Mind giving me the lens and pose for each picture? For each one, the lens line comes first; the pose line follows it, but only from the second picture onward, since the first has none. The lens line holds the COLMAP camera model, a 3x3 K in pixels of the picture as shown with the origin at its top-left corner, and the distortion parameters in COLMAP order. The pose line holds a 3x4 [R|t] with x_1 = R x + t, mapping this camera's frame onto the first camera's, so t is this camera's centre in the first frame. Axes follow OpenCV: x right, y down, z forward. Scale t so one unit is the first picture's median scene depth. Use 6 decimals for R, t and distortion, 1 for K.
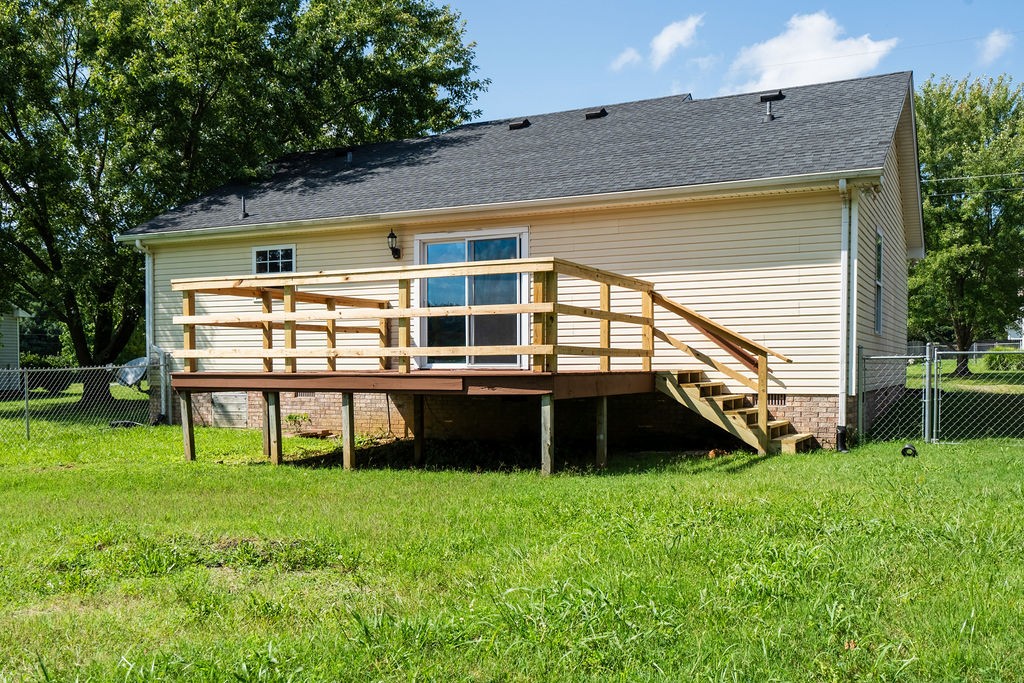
lens RADIAL K [[845.6, 0, 512.1], [0, 845.6, 400.6], [0, 0, 1]] dist [0.013736, 0.002983]
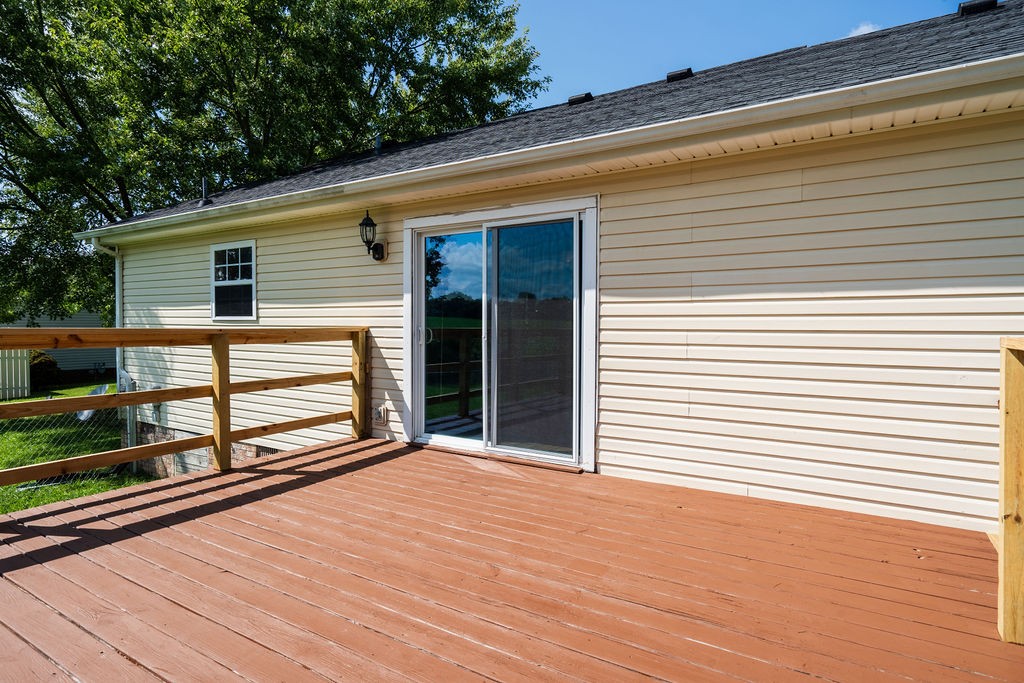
lens RADIAL K [[508.6, 0, 531.4], [0, 508.6, 338.8], [0, 0, 1]] dist [0.001087, 0.000025]
pose [[0.996449, 0.007782, -0.083835, 0.005909], [-0.008848, 0.999885, -0.012355, -0.107258], [0.083729, 0.013053, 0.996403, 0.642967]]
